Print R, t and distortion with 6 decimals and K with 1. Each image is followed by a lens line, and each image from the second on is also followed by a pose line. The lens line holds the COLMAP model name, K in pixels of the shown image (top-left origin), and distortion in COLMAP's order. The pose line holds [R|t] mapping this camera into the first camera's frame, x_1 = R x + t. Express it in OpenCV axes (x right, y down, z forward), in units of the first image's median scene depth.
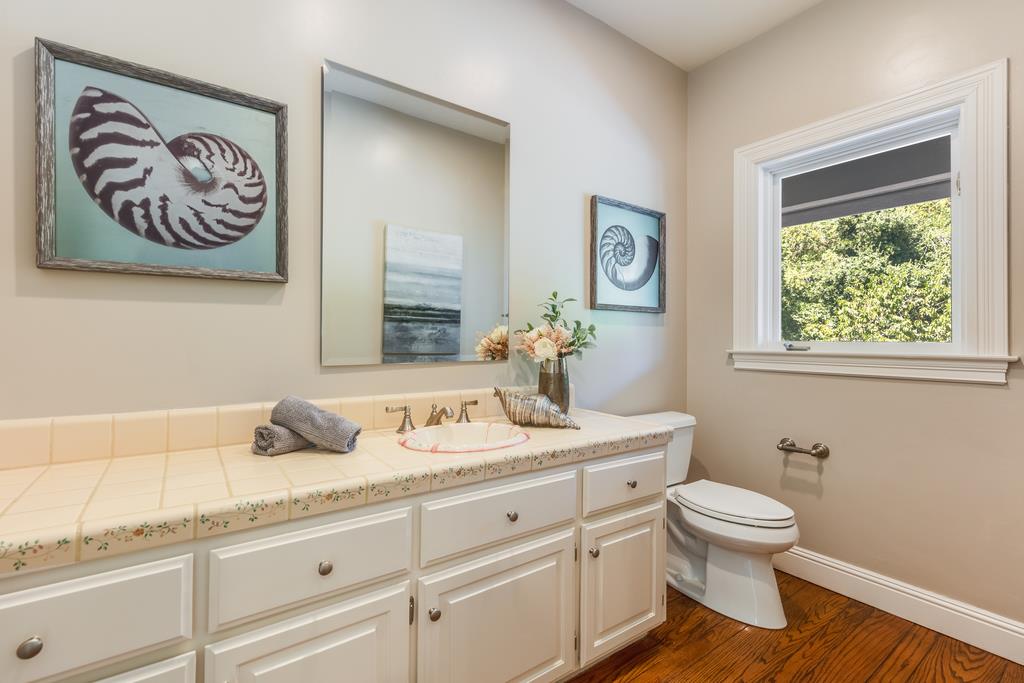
lens RADIAL K [[462.0, 0, 517.6], [0, 462.0, 330.8], [0, 0, 1]] dist [0.007852, 0.000328]
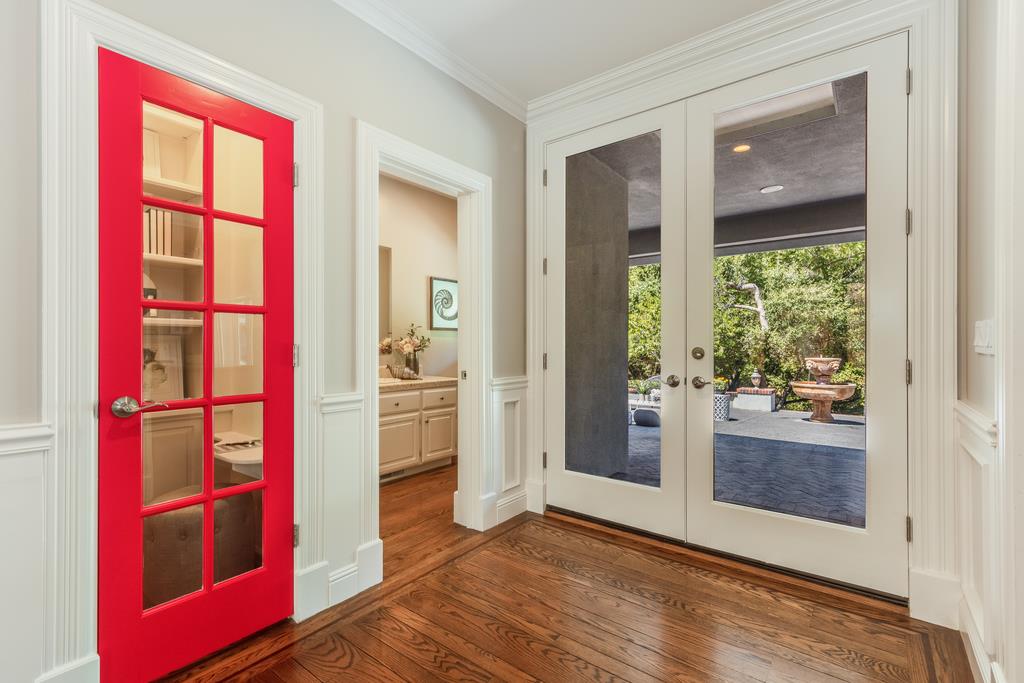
lens RADIAL K [[462.0, 0, 507.7], [0, 462.0, 341.8], [0, 0, 1]] dist [0.007852, 0.000328]
pose [[0.964440, -0.006569, 0.264221, -0.069476], [0.003378, 0.999916, 0.012532, -0.020292], [-0.264281, -0.011194, 0.964381, -1.324343]]
